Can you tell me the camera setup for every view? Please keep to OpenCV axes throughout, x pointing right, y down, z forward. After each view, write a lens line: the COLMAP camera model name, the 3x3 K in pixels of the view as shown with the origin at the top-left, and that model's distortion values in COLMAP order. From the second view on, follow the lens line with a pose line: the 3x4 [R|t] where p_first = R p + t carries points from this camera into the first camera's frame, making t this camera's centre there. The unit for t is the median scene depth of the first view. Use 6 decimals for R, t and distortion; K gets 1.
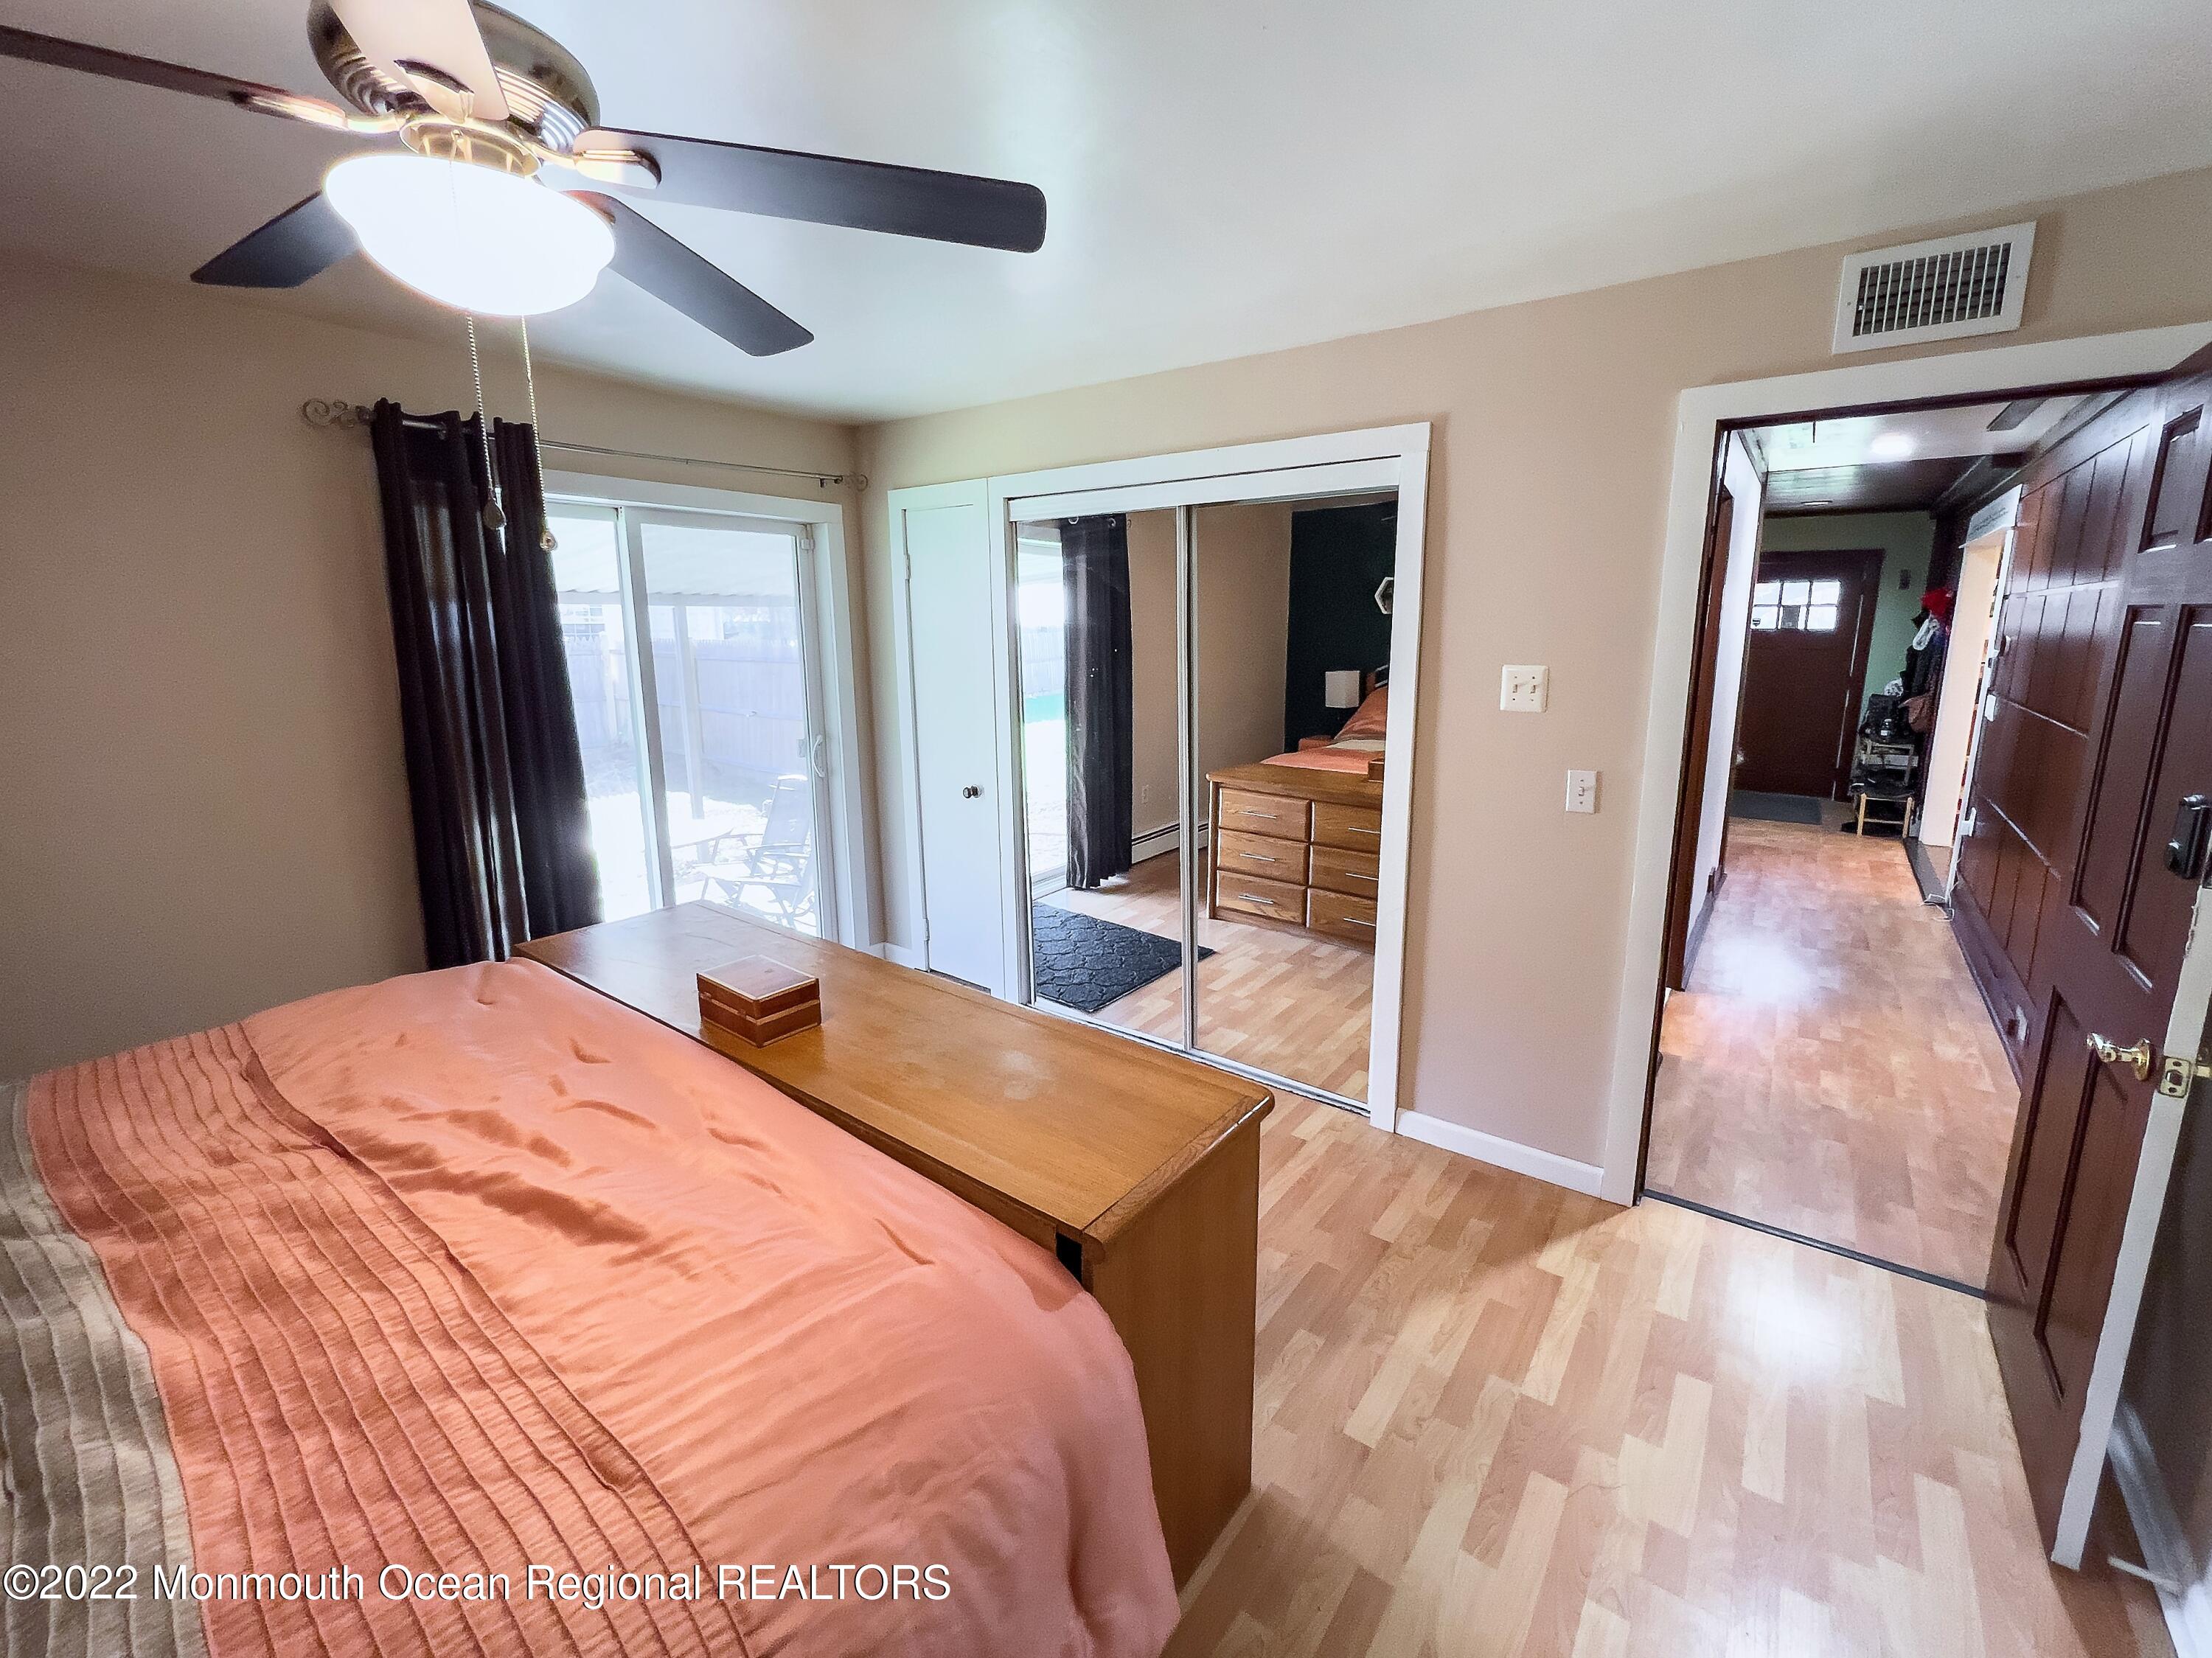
lens RADIAL K [[915.4, 0, 1106.2], [0, 915.4, 786.0], [0, 0, 1]] dist [0.004034, 0.000365]
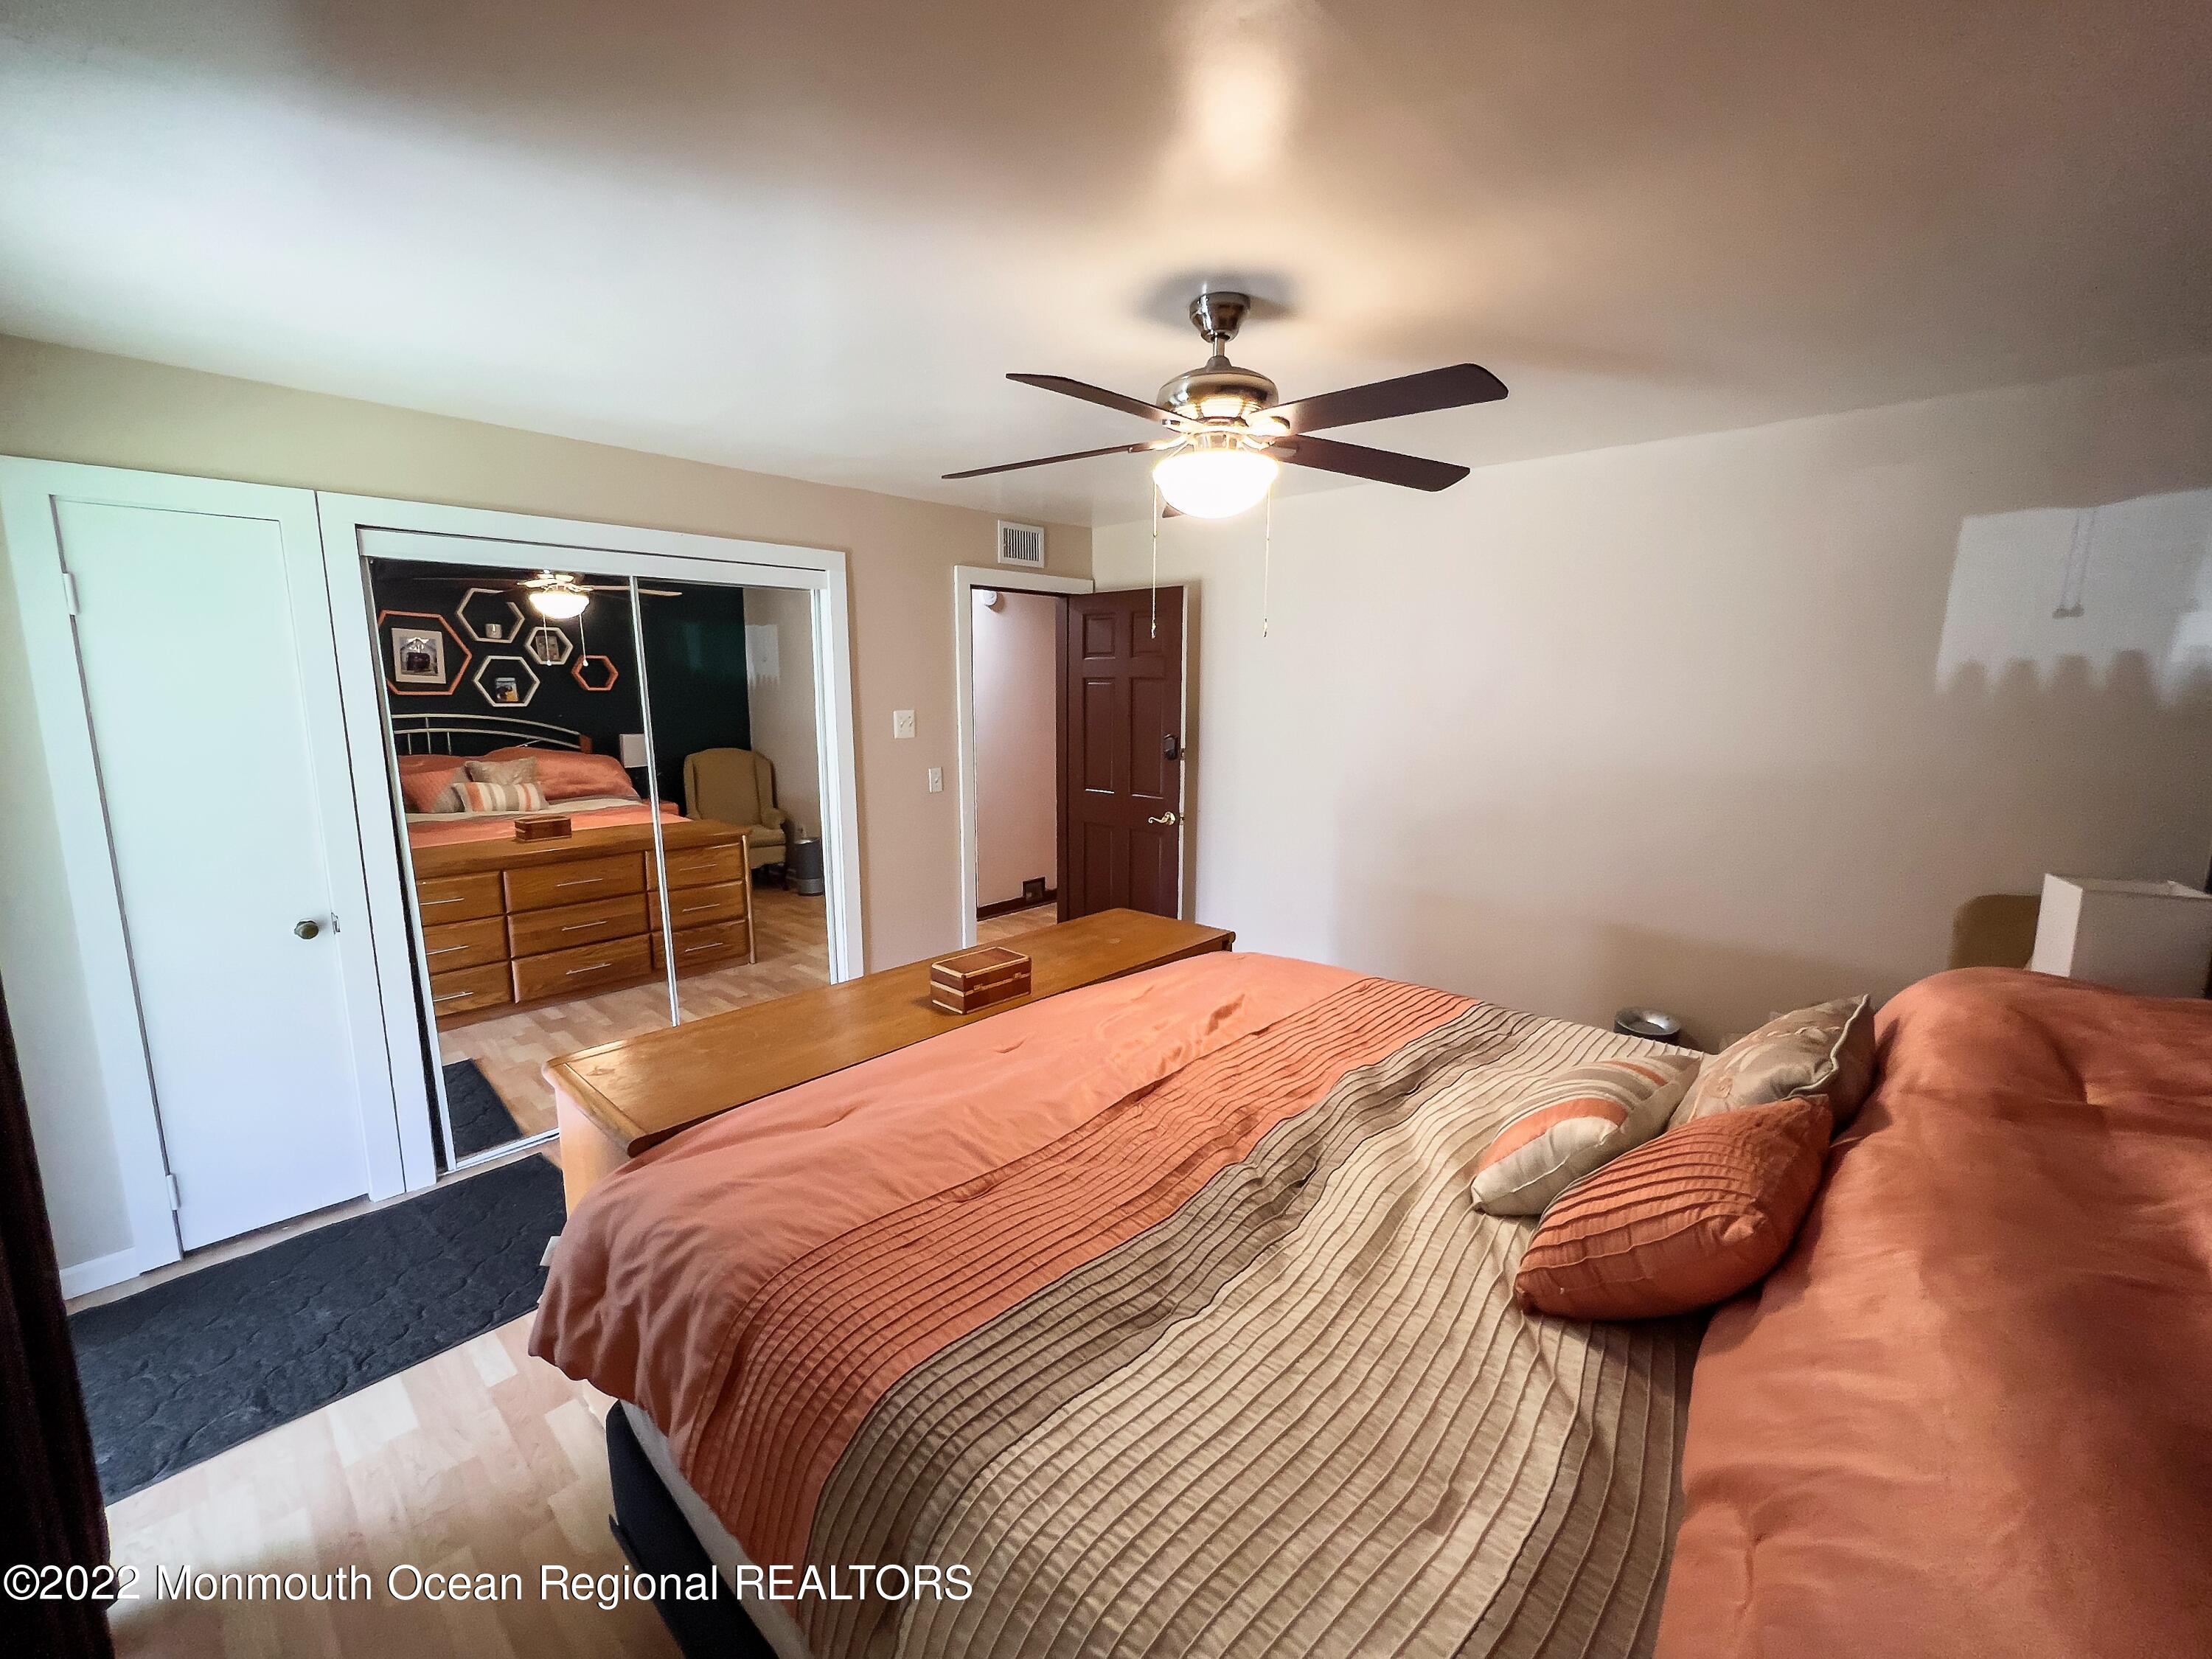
lens RADIAL K [[901.3, 0, 1092.4], [0, 901.3, 826.2], [0, 0, 1]] dist [-0.000093, 0.000105]
pose [[0.115158, -0.156442, 0.980951, -1.211439], [0.179050, 0.974615, 0.134412, -0.091391], [-0.977077, 0.160161, 0.140246, 0.504093]]
